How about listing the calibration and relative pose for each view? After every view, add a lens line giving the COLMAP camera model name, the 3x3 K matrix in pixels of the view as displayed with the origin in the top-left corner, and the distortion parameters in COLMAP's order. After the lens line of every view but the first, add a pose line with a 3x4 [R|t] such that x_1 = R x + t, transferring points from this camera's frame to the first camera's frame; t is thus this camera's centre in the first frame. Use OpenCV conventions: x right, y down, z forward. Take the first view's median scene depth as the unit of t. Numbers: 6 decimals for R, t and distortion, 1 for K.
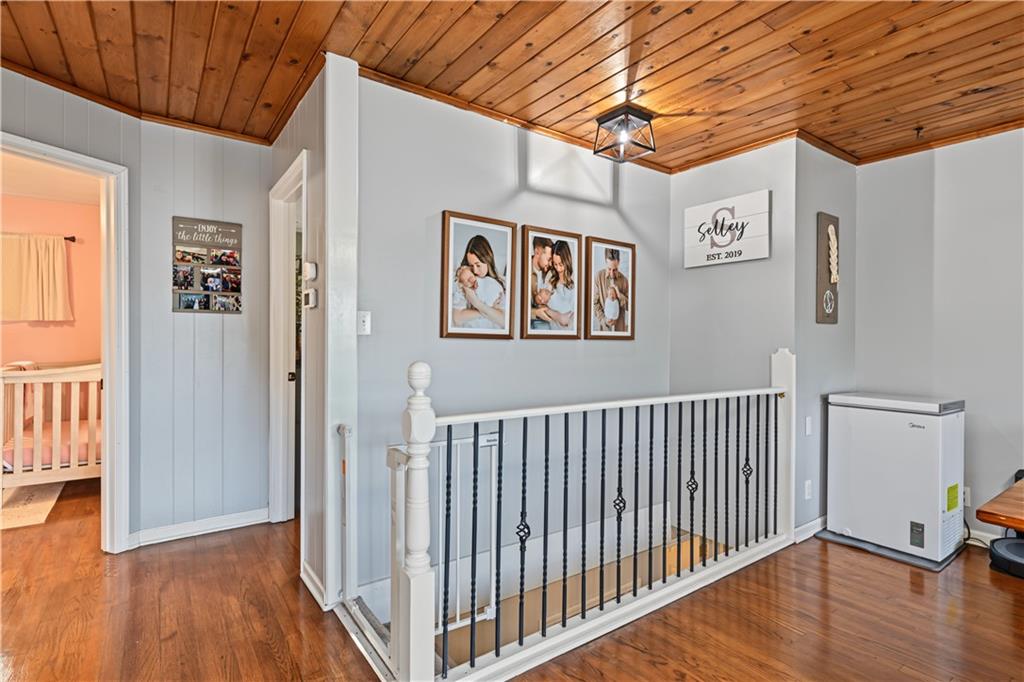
lens RADIAL K [[501.5, 0, 511.5], [0, 501.5, 338.8], [0, 0, 1]] dist [0.000030, -0.001457]
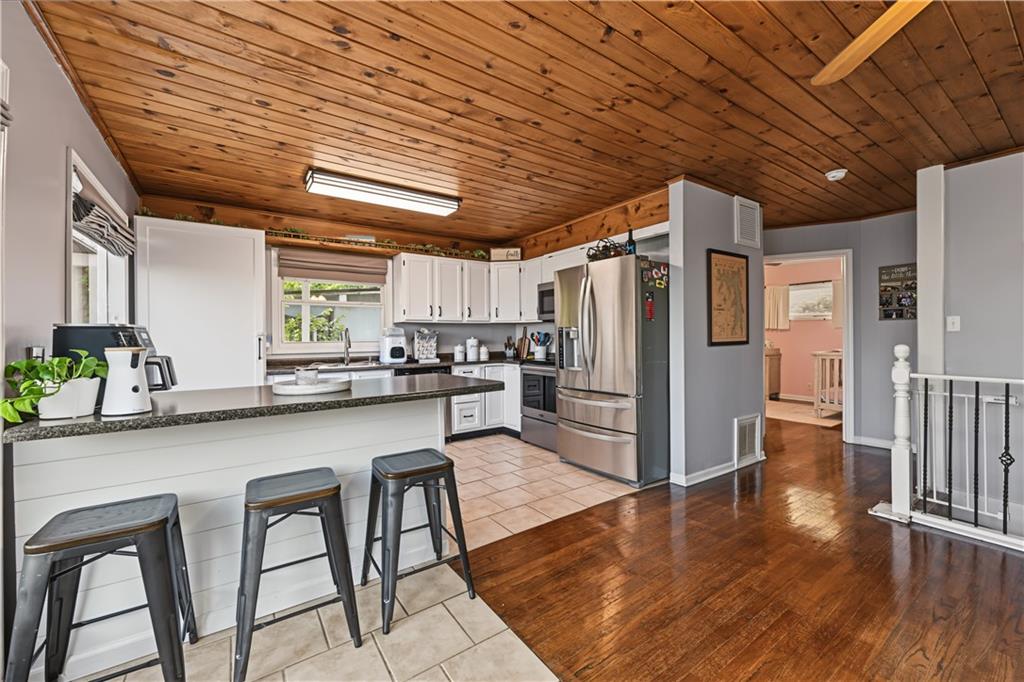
lens RADIAL K [[409.1, 0, 510.5], [0, 409.1, 339.2], [0, 0, 1]] dist [0.000544, 0.000547]
pose [[-0.017665, -0.004269, -0.999835, 0.808229], [0.005778, 0.999974, -0.004372, 0.012283], [0.999827, -0.005855, -0.017640, -0.295748]]
